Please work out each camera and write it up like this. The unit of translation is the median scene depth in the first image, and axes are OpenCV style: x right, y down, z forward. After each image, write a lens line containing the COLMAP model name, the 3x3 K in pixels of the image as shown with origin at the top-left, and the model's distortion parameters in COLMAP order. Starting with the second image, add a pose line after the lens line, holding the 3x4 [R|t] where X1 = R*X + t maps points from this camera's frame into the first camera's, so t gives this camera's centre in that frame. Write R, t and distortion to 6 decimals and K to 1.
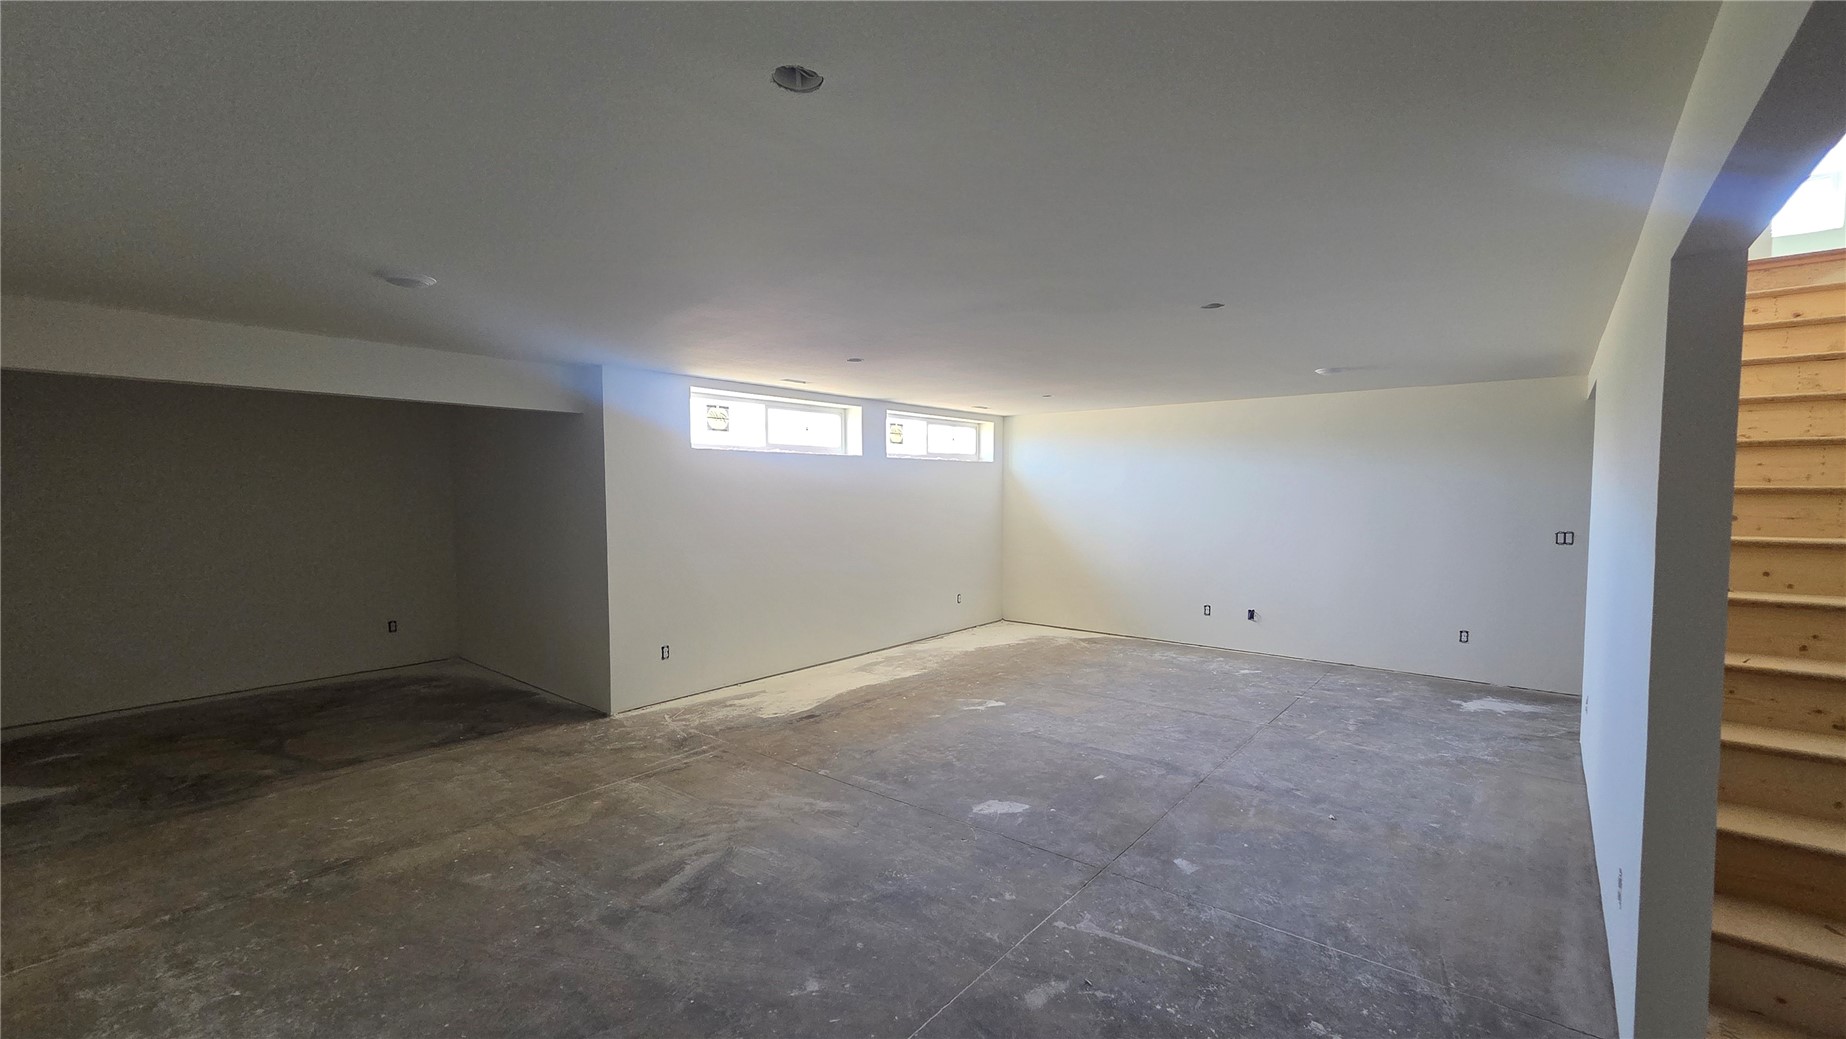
lens RADIAL K [[750.9, 0, 924.0], [0, 750.9, 520.5], [0, 0, 1]] dist [0.004254, 0.000952]
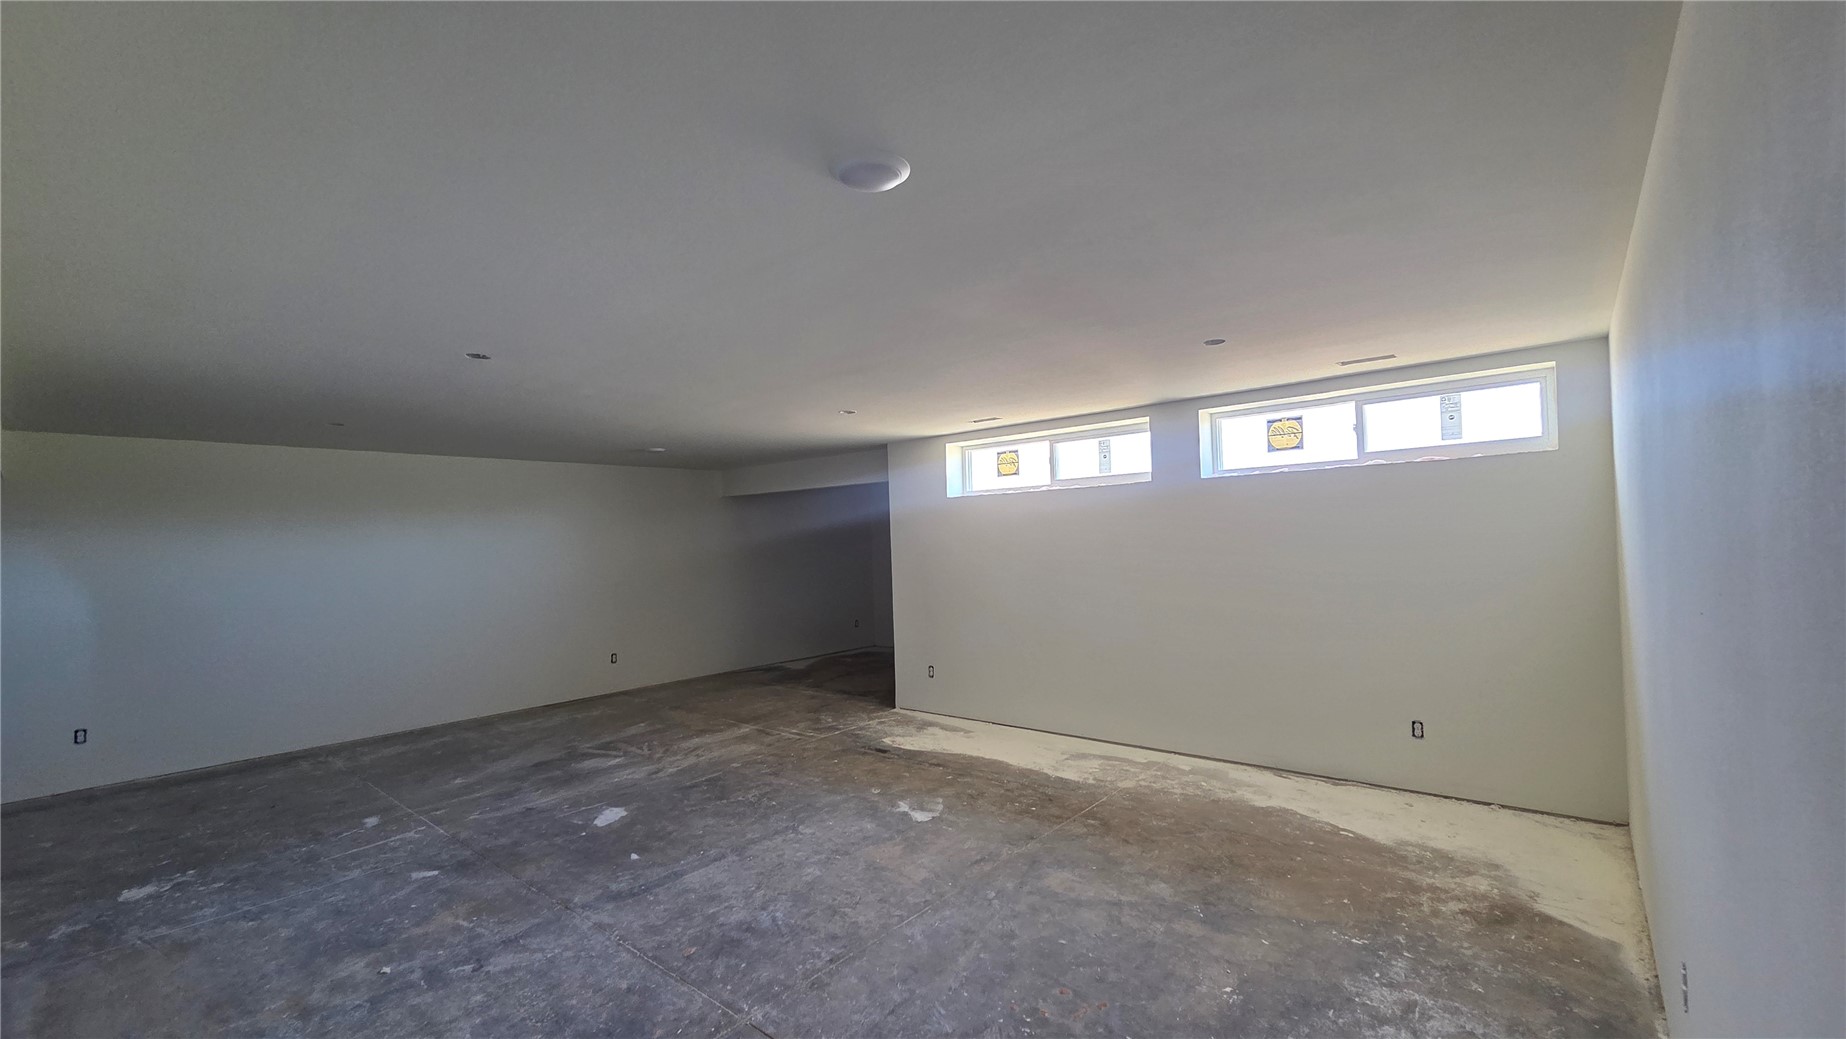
lens RADIAL K [[750.9, 0, 930.3], [0, 750.9, 524.4], [0, 0, 1]] dist [0.004254, 0.000952]
pose [[-0.012688, -0.017851, -0.999760, 0.976329], [-0.006662, 0.999820, -0.017768, -0.041777], [0.999897, 0.006435, -0.012805, 1.159829]]
